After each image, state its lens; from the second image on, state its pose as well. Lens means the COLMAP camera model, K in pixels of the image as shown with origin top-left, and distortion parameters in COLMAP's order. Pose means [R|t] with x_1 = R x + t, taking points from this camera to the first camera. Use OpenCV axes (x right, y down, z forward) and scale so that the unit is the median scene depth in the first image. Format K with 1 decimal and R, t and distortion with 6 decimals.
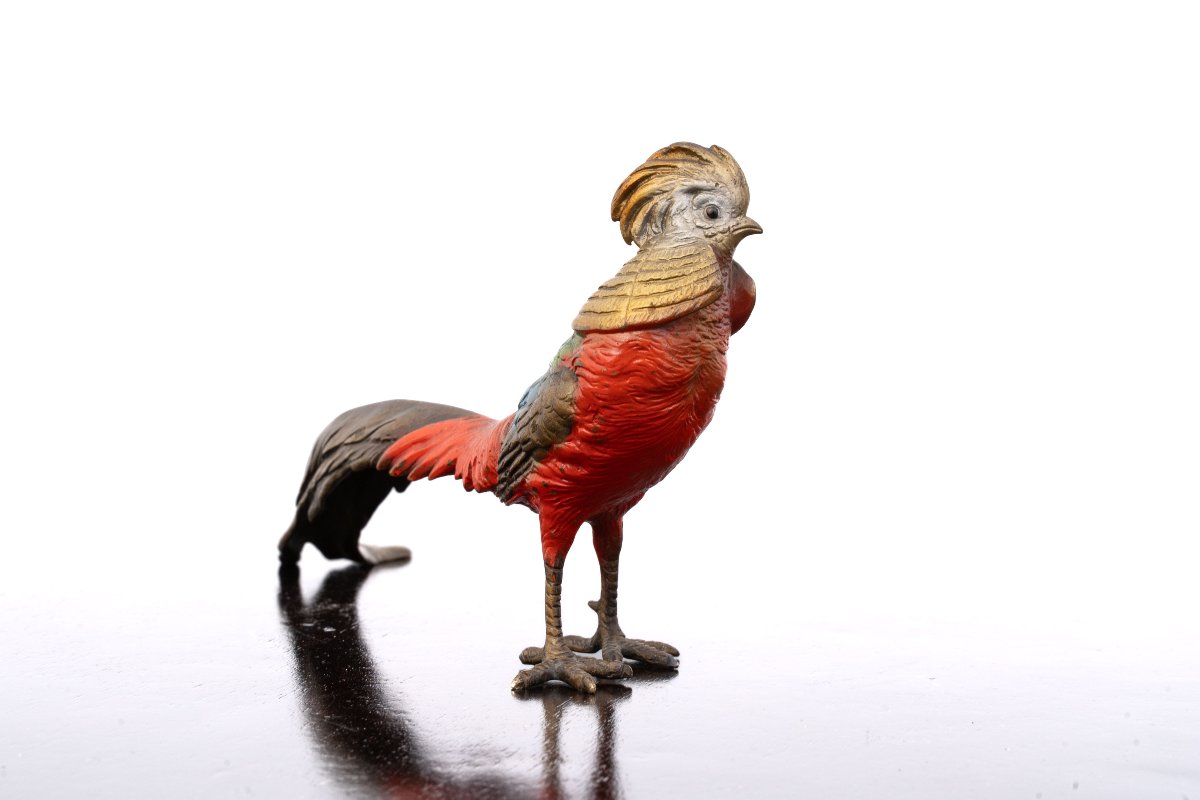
lens RADIAL K [[2715.1, 0, 600.0], [0, 2715.1, 400.0], [0, 0, 1]] dist [0.233985, 0.023953]
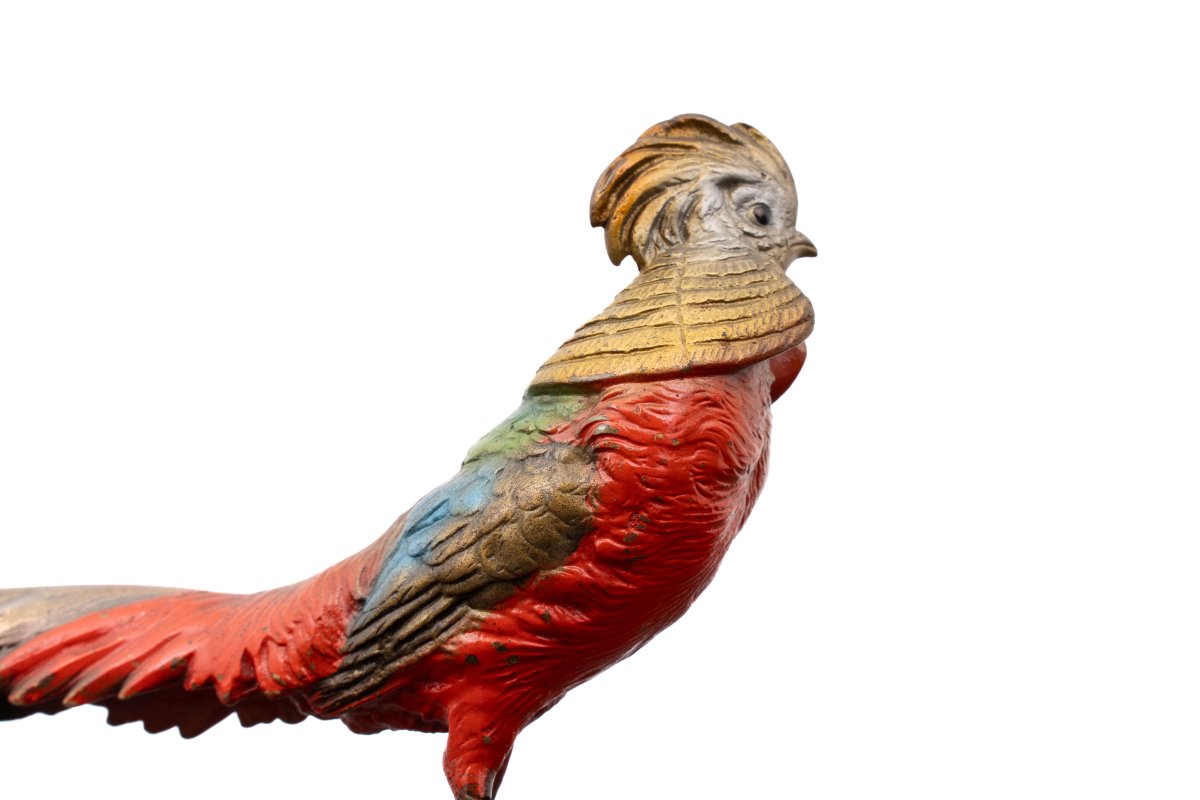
lens RADIAL K [[2715.1, 0, 600.0], [0, 2715.1, 400.0], [0, 0, 1]] dist [0.233985, 0.023953]
pose [[0.826239, 0.073427, 0.558514, -0.346857], [0.055433, 0.976059, -0.210326, 0.107291], [-0.560586, 0.204739, 0.802387, 0.509430]]
